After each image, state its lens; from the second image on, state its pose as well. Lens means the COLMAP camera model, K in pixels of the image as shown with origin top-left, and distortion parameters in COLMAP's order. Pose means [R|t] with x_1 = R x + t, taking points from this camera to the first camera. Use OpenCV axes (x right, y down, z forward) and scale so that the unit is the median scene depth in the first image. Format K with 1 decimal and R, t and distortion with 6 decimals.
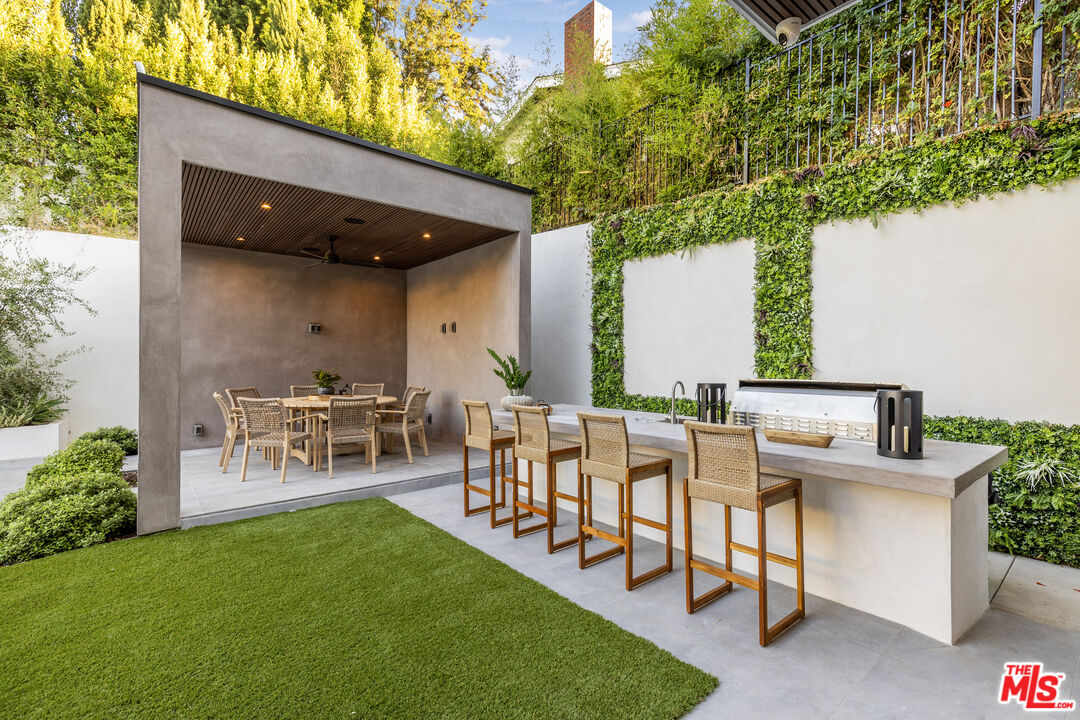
lens RADIAL K [[483.1, 0, 540.0], [0, 483.1, 360.0], [0, 0, 1]] dist [0.002130, 0.000294]
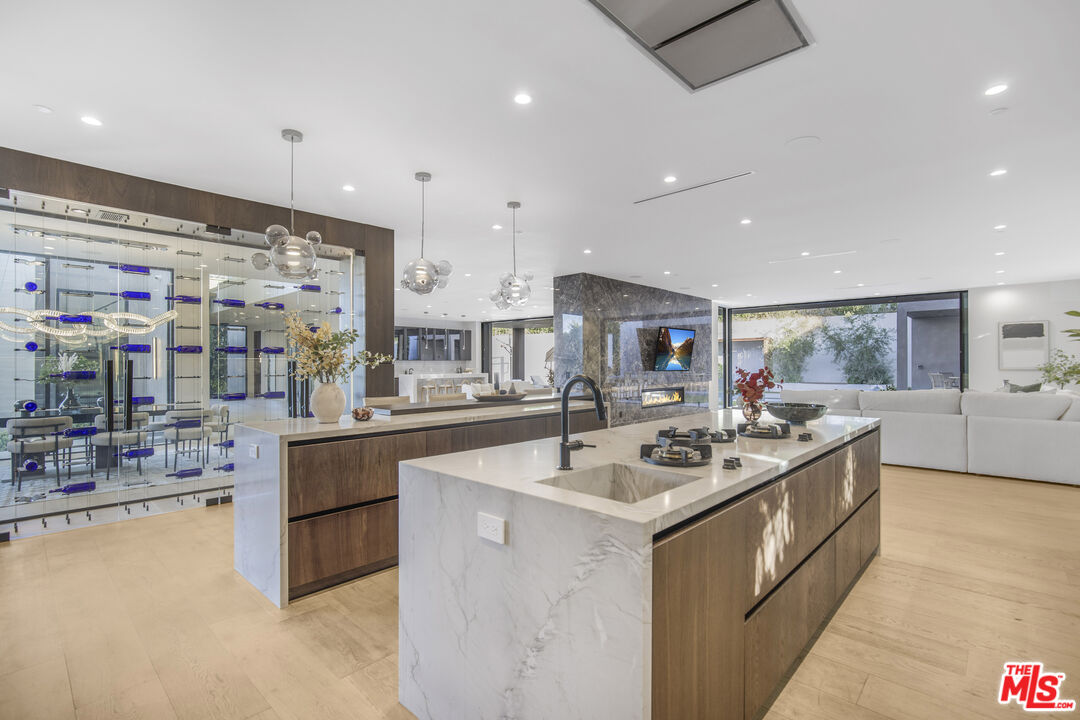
lens RADIAL K [[483.1, 0, 540.0], [0, 483.1, 360.0], [0, 0, 1]] dist [0.002130, 0.000294]
pose [[0.120954, -0.006272, -0.992638, 1.765387], [0.002394, 0.999979, -0.006027, 0.002042], [0.992655, -0.001647, 0.120967, -1.551158]]
